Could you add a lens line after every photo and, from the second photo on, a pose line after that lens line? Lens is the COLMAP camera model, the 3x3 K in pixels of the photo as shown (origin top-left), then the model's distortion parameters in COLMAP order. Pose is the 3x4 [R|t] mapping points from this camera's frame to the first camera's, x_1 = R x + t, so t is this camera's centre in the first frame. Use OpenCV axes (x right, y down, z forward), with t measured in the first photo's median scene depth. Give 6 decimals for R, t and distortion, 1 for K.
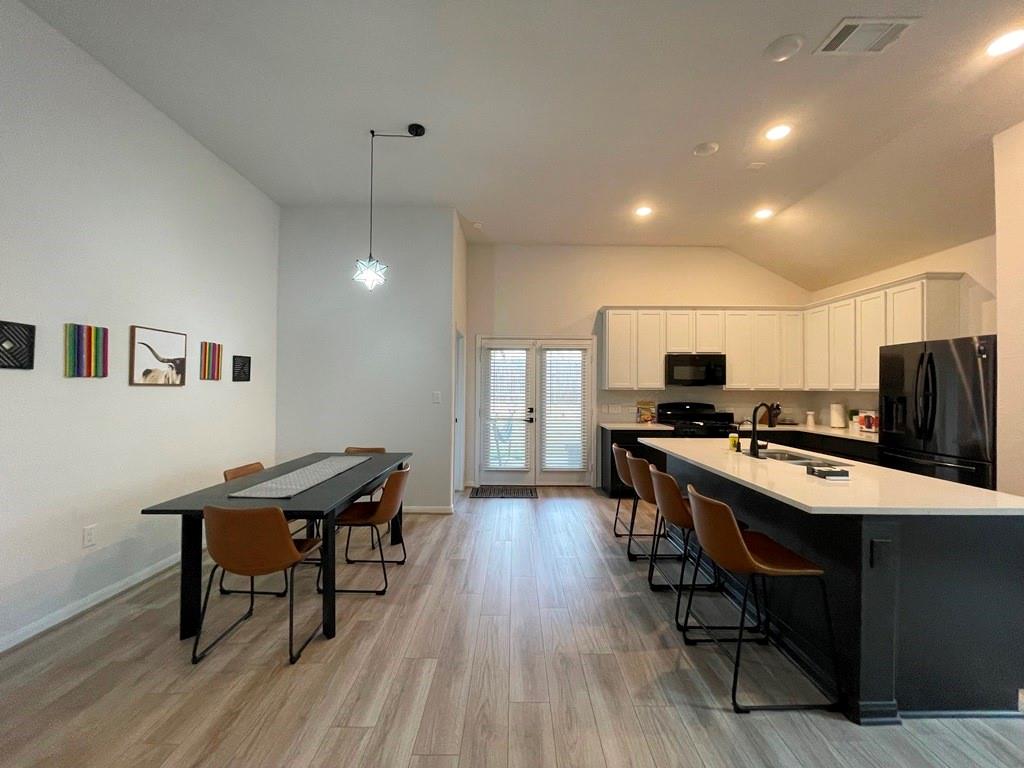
lens RADIAL K [[415.3, 0, 512.9], [0, 415.3, 383.6], [0, 0, 1]] dist [-0.003219, 0.000748]
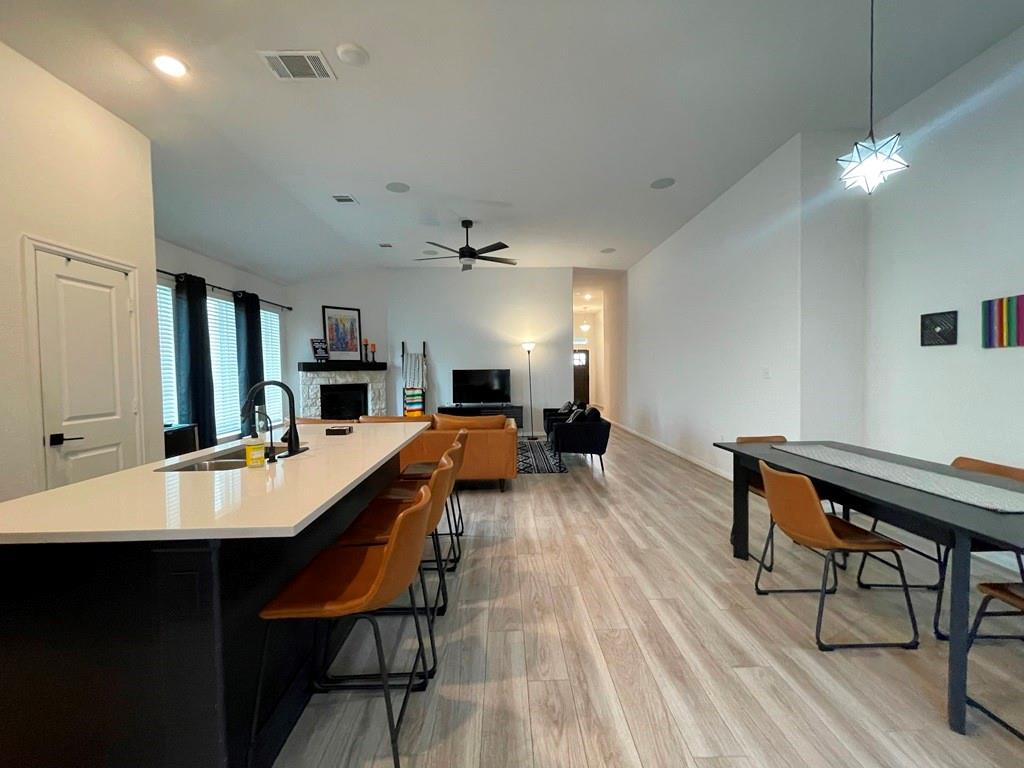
lens RADIAL K [[415.3, 0, 512.6], [0, 415.3, 381.4], [0, 0, 1]] dist [-0.003219, 0.000748]
pose [[-0.999617, 0.007905, -0.026505, 0.160294], [0.007488, 0.999848, 0.015774, 0.029664], [0.026626, 0.015570, -0.999524, 1.308384]]
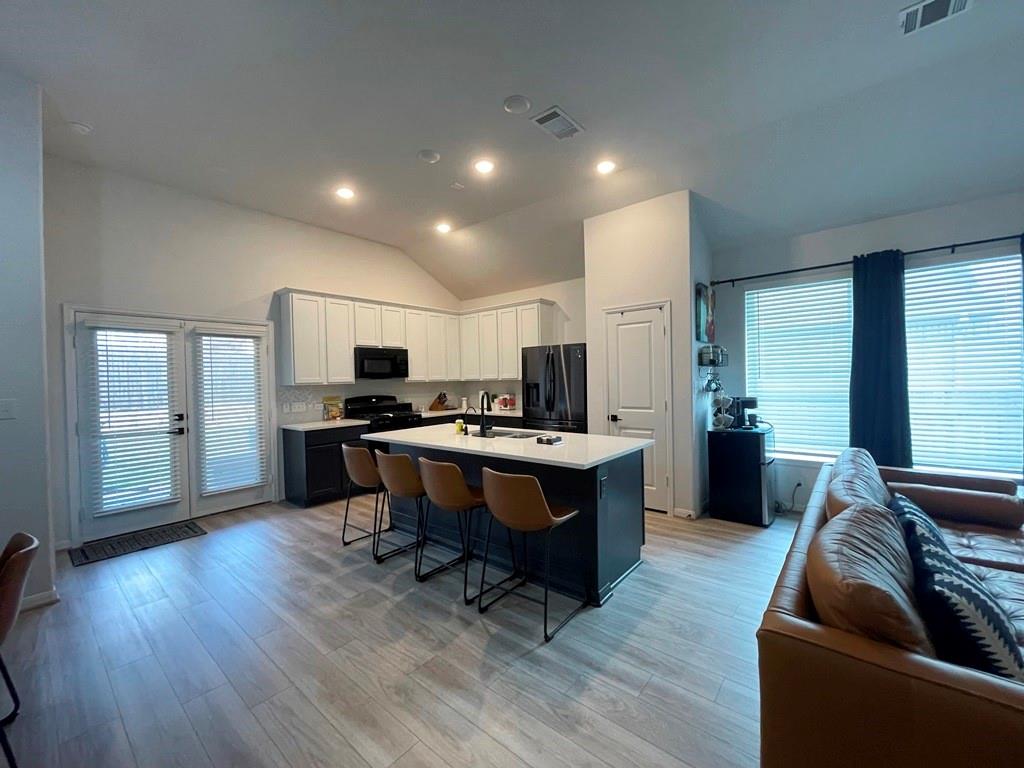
lens RADIAL K [[415.3, 0, 512.5], [0, 415.3, 383.5], [0, 0, 1]] dist [-0.003219, 0.000748]
pose [[0.638009, -0.029288, 0.769472, -0.205716], [0.017518, 0.999570, 0.023521, -0.002608], [-0.769830, -0.001527, 0.638248, 0.133666]]
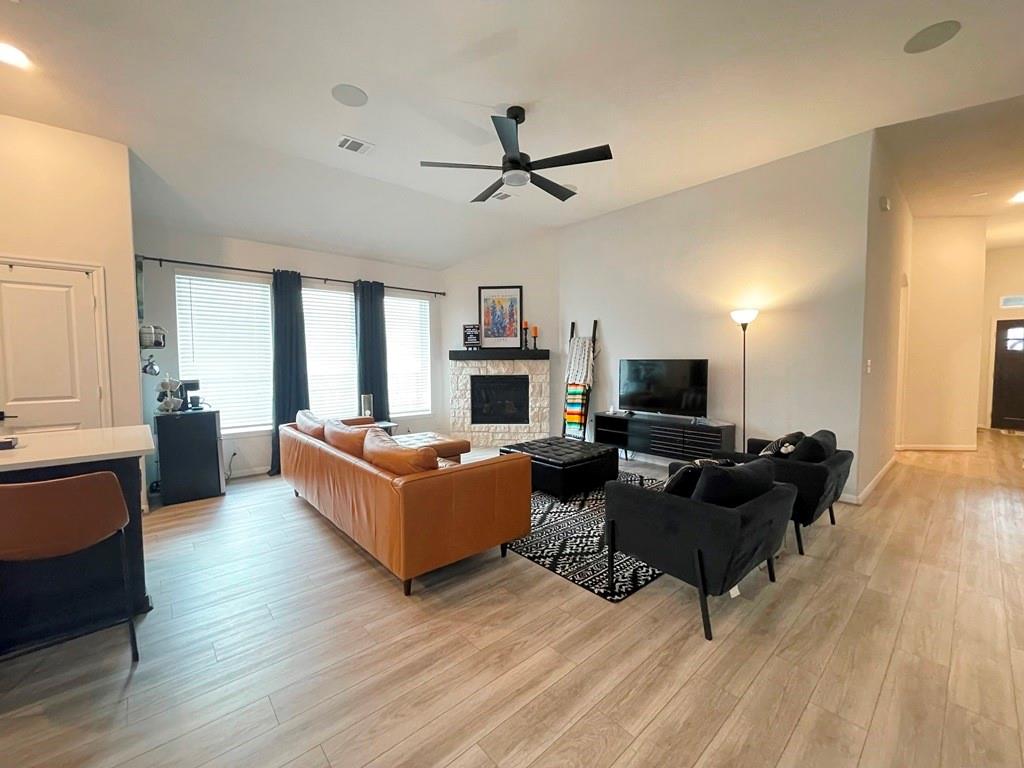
lens RADIAL K [[415.3, 0, 512.2], [0, 415.3, 382.1], [0, 0, 1]] dist [-0.003219, 0.000748]
pose [[-0.667374, -0.039978, 0.743649, -0.381787], [-0.007631, 0.998873, 0.046851, 0.015784], [-0.744684, 0.025592, -0.666927, 0.442353]]
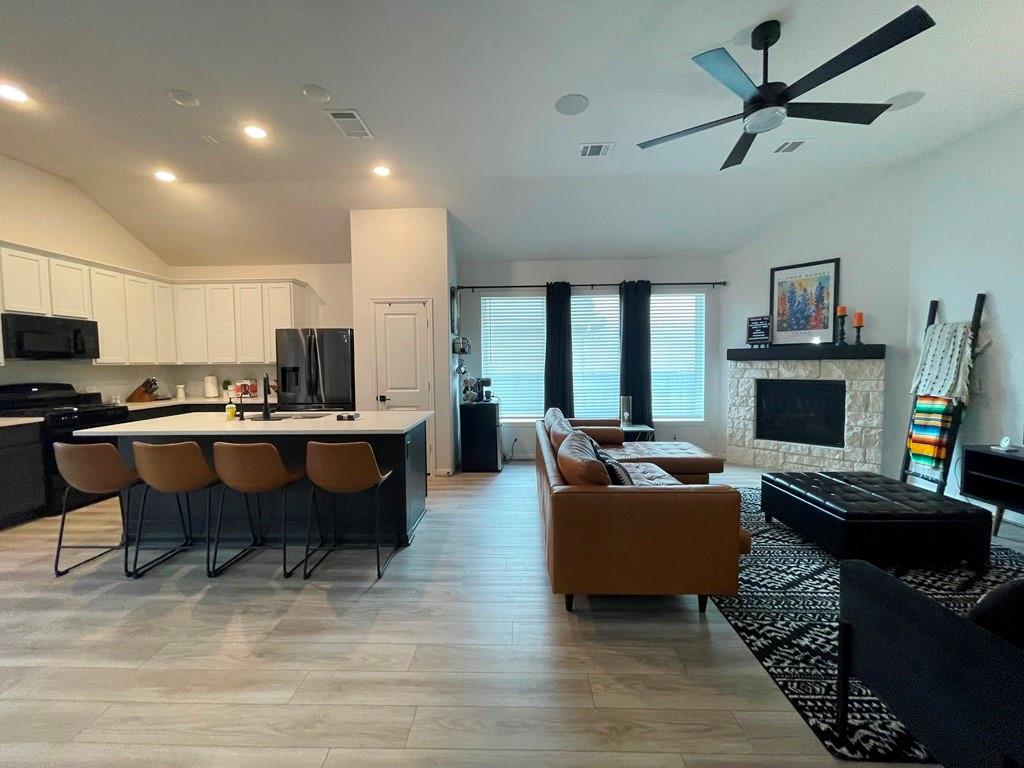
lens RADIAL K [[415.3, 0, 512.0], [0, 415.3, 383.0], [0, 0, 1]] dist [-0.003219, 0.000748]
pose [[0.020186, -0.055359, 0.998262, -0.404911], [-0.000816, 0.998465, 0.055387, 0.006647], [-0.999796, -0.001932, 0.020110, 0.227645]]
